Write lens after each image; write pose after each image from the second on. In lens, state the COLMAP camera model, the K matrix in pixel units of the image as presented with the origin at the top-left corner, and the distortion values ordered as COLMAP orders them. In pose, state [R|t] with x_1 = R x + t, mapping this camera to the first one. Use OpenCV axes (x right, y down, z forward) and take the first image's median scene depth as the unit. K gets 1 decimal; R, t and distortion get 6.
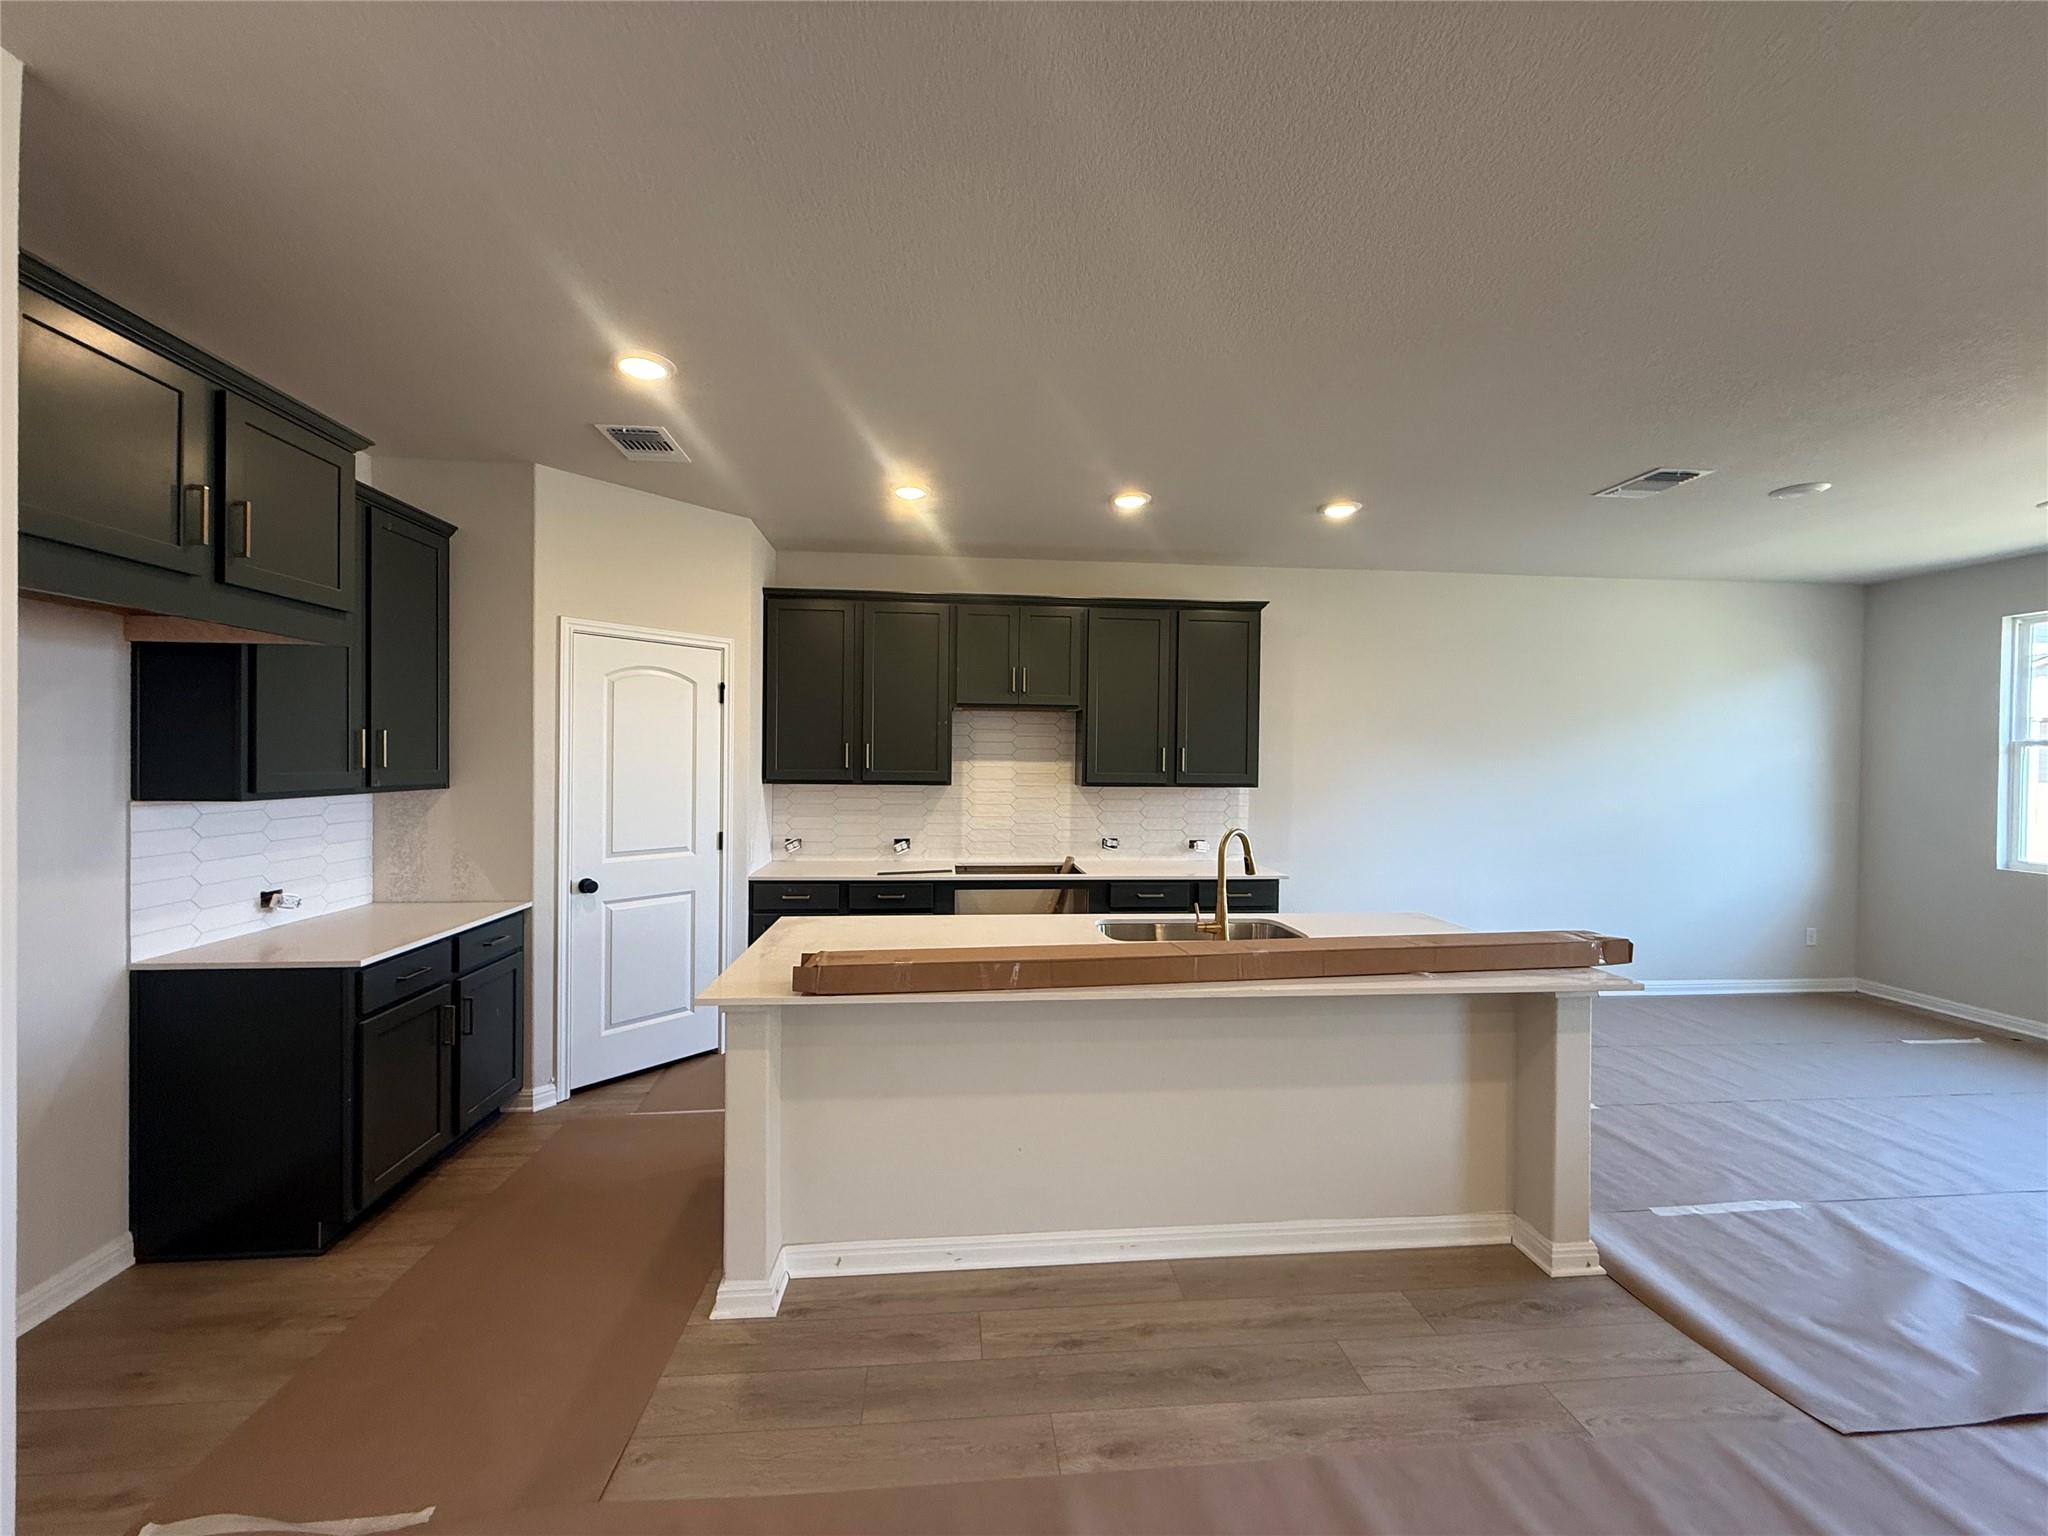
lens RADIAL K [[812.7, 0, 1016.8], [0, 812.7, 767.3], [0, 0, 1]] dist [-0.001553, 0.000547]
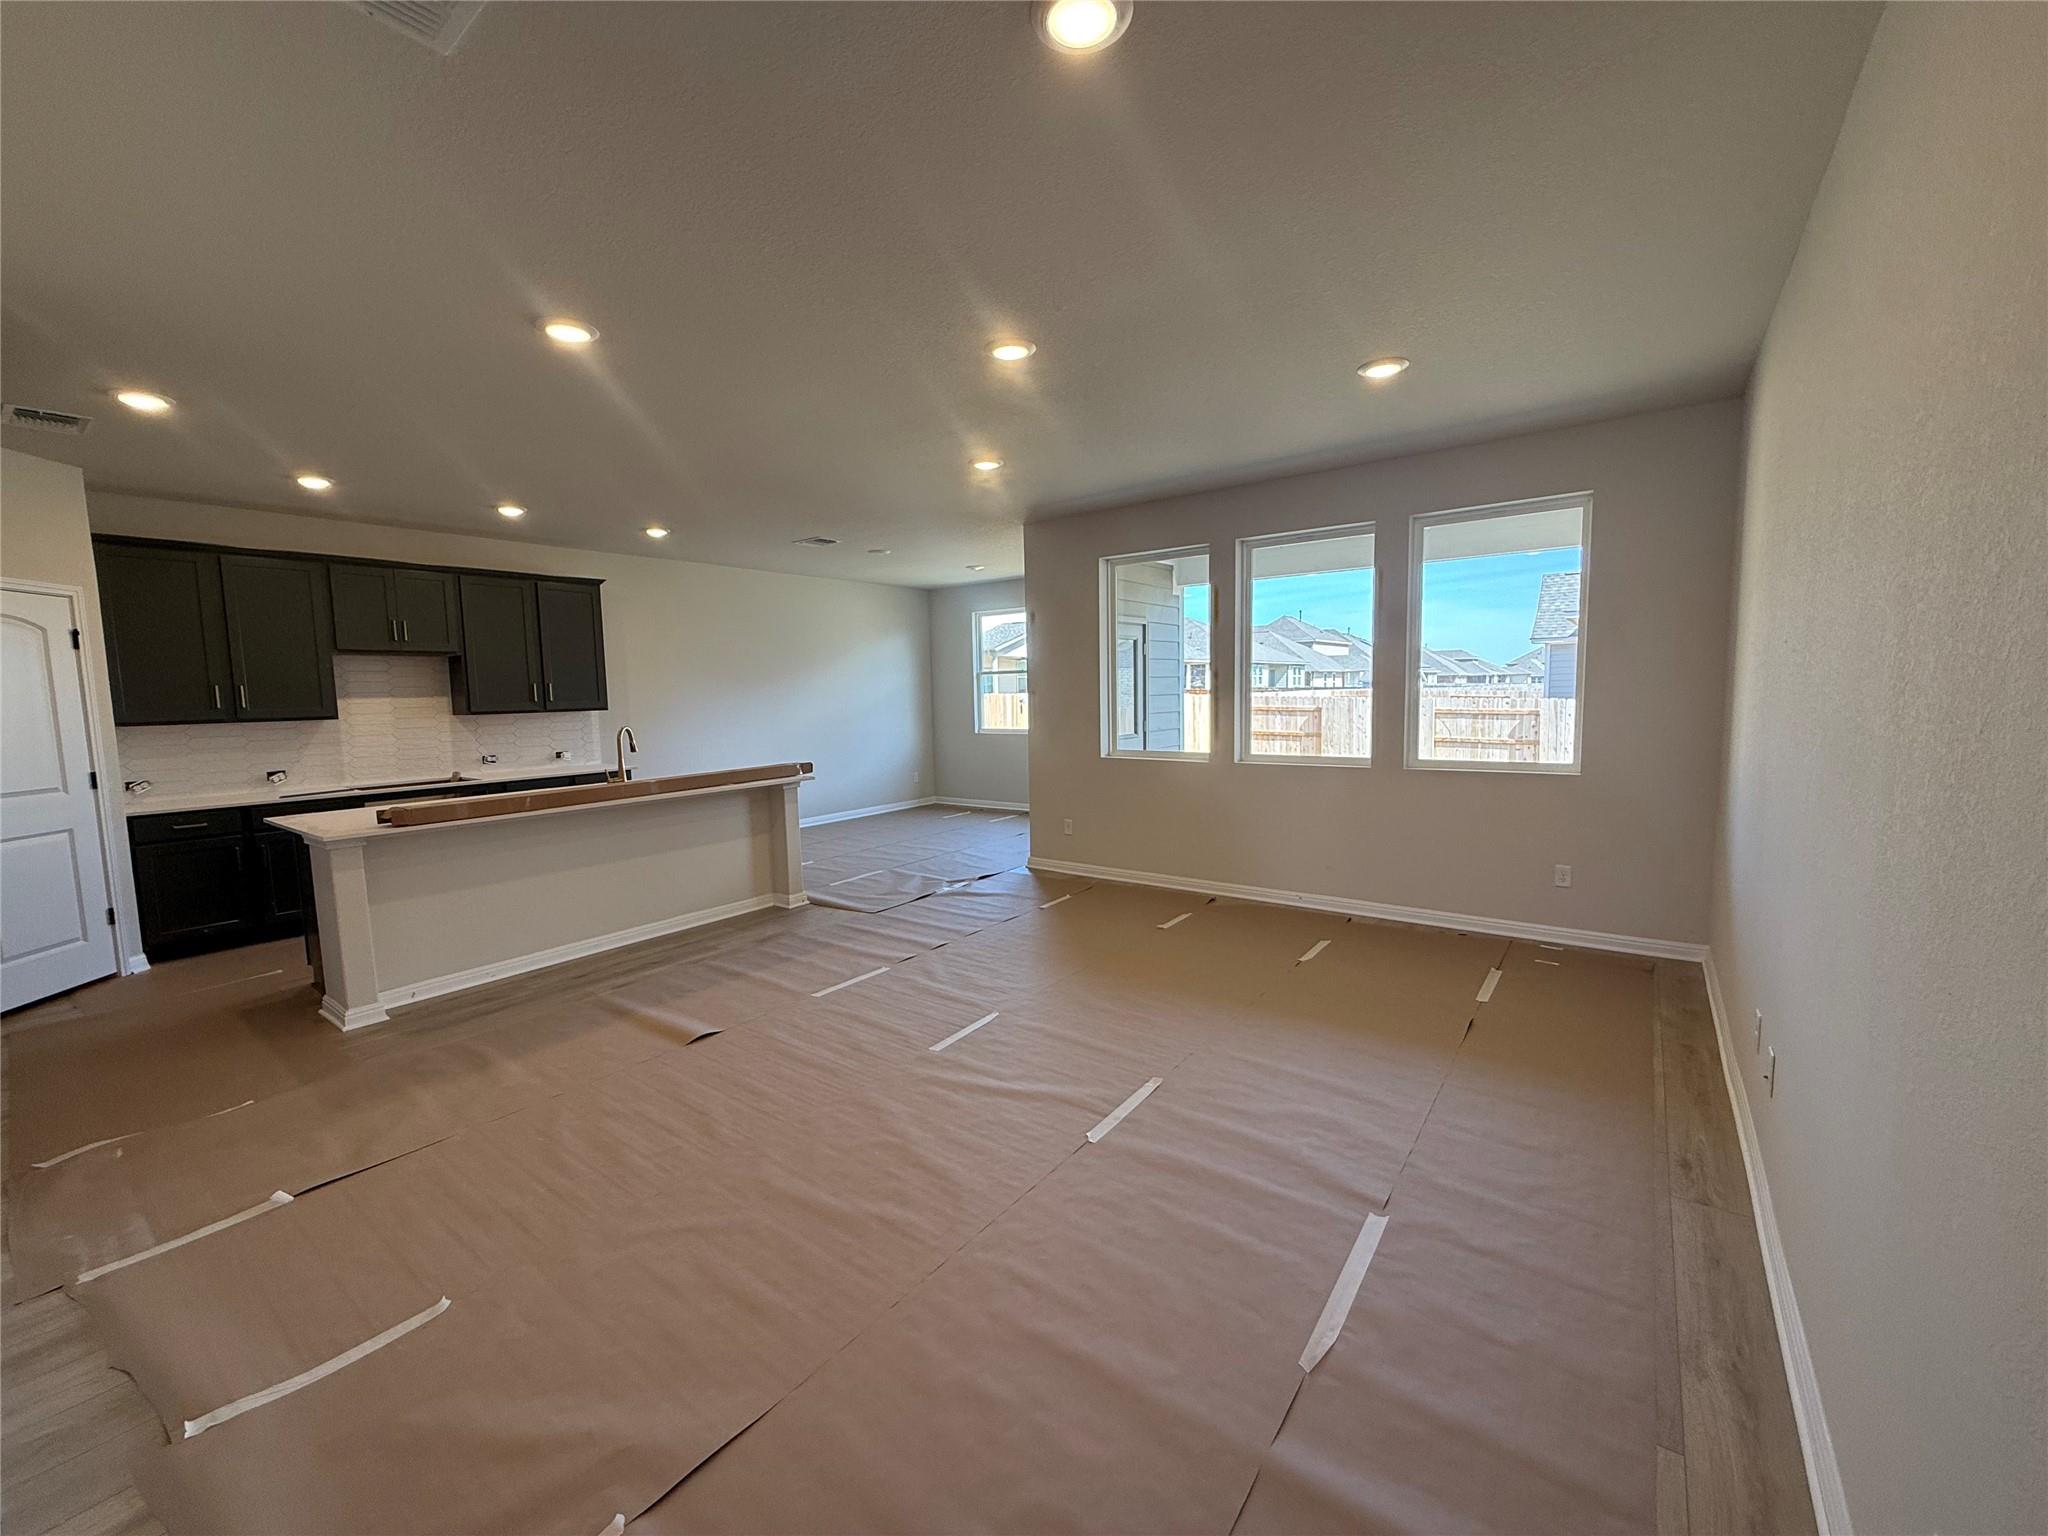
lens RADIAL K [[812.7, 0, 1014.6], [0, 812.7, 765.8], [0, 0, 1]] dist [-0.001553, 0.000547]
pose [[0.675607, -0.094266, 0.731211, -0.382446], [0.037445, 0.994900, 0.093662, 0.020729], [-0.736311, -0.035899, 0.675691, -0.695712]]
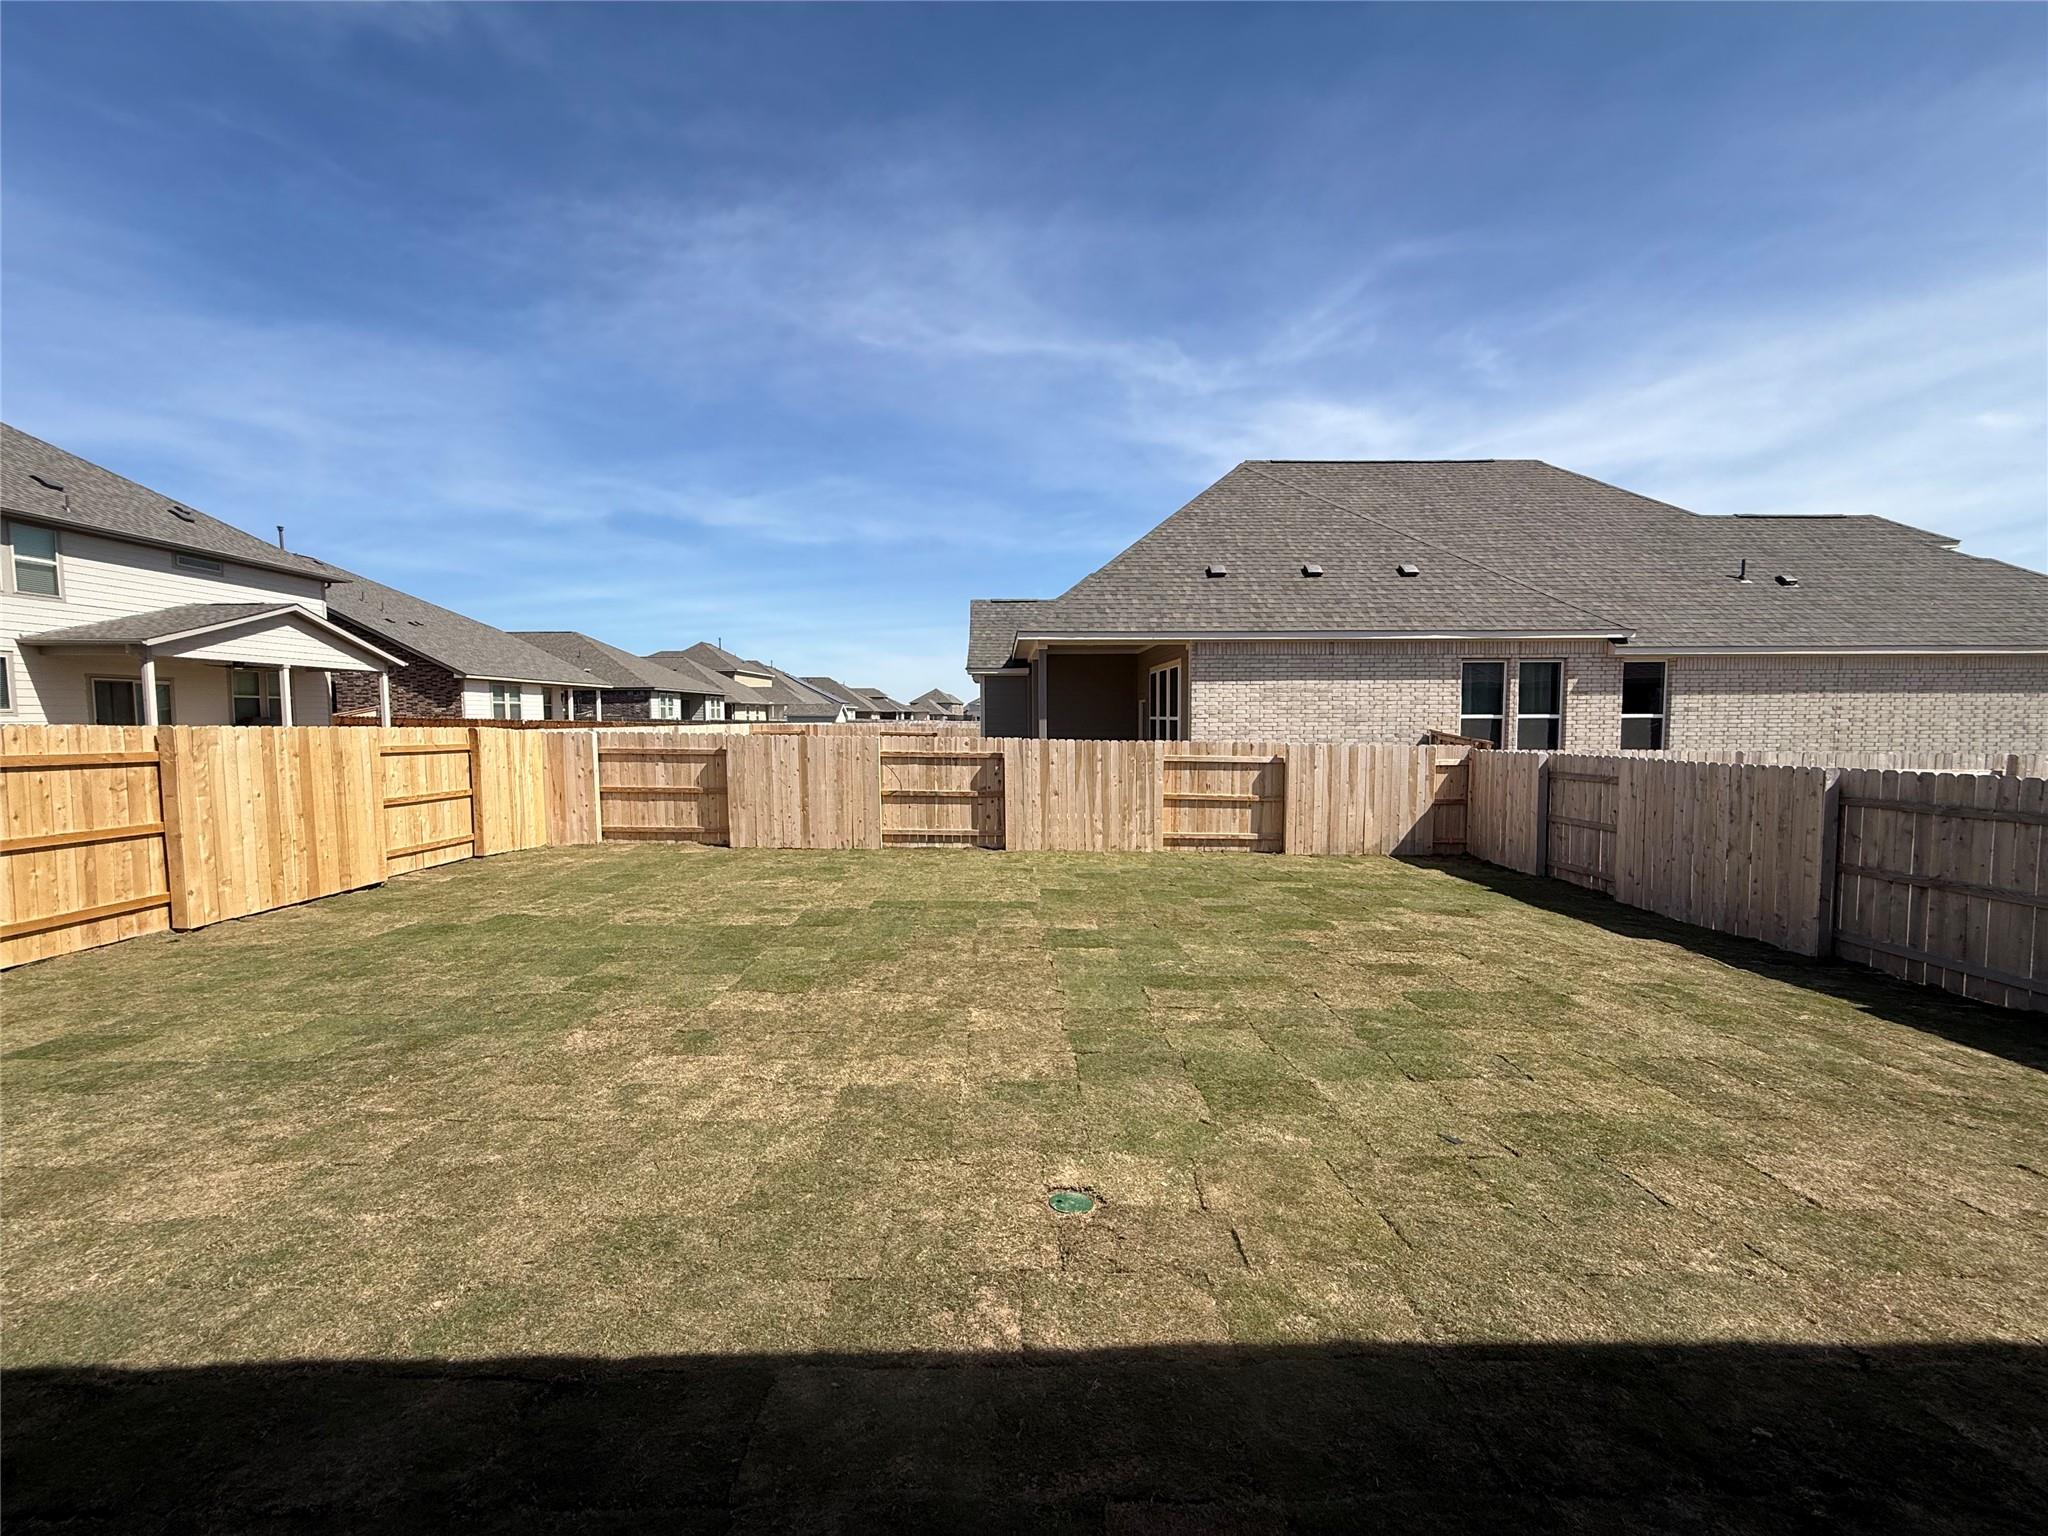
lens RADIAL K [[812.7, 0, 1016.1], [0, 812.7, 763.9], [0, 0, 1]] dist [-0.001553, 0.000547]
pose [[0.066170, -0.070202, 0.995336, 1.546626], [0.016812, 0.997459, 0.069234, 0.052688], [-0.997667, 0.012153, 0.067182, -0.035829]]
